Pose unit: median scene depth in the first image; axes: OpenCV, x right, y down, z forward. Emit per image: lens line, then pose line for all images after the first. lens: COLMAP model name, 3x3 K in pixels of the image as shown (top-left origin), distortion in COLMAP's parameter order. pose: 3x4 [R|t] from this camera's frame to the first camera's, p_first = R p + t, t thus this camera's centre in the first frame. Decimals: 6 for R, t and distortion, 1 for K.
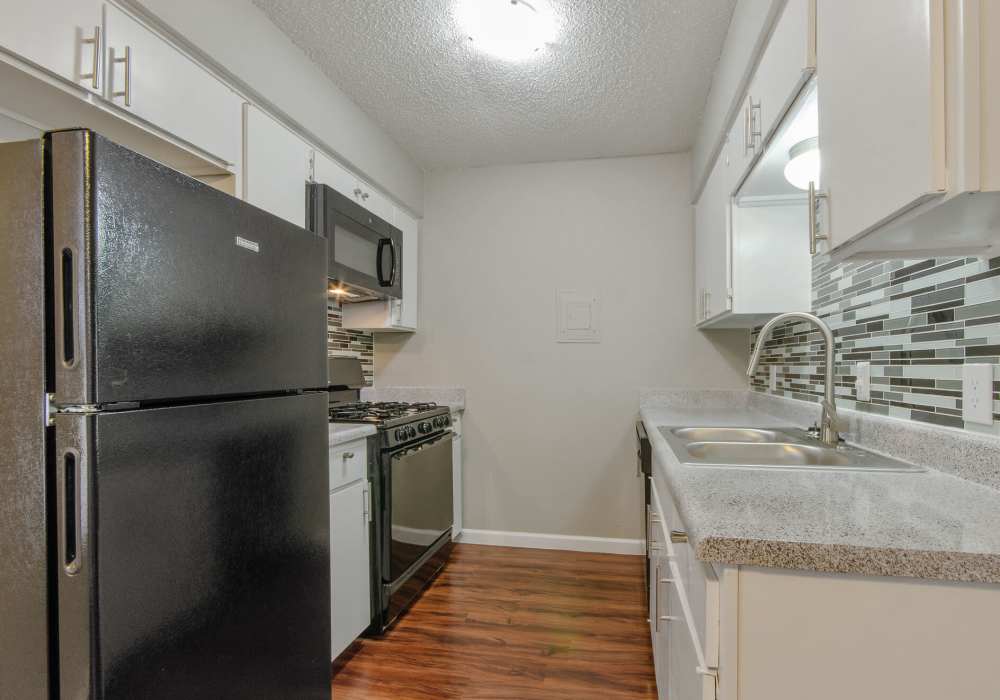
lens RADIAL K [[466.0, 0, 511.9], [0, 466.0, 369.7], [0, 0, 1]] dist [-0.001254, -0.008963]
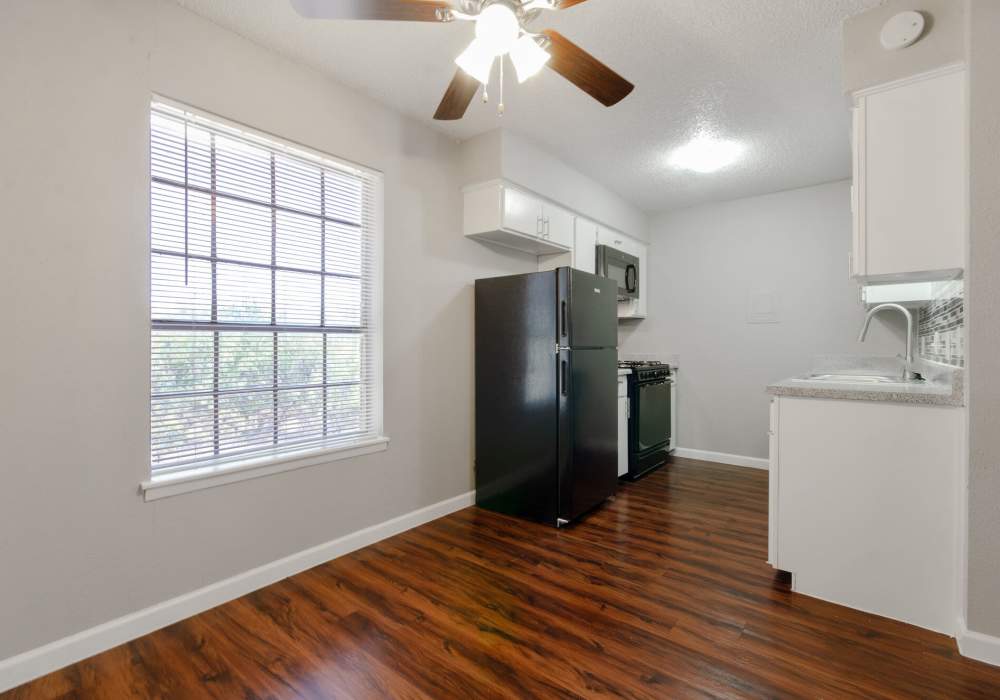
lens RADIAL K [[467.8, 0, 495.9], [0, 467.8, 345.8], [0, 0, 1]] dist [0.000494, 0.000096]
pose [[0.899350, 0.005512, -0.437195, 0.041985], [-0.008322, 0.999955, -0.004512, 0.031883], [0.437151, 0.007696, 0.899355, -0.861372]]
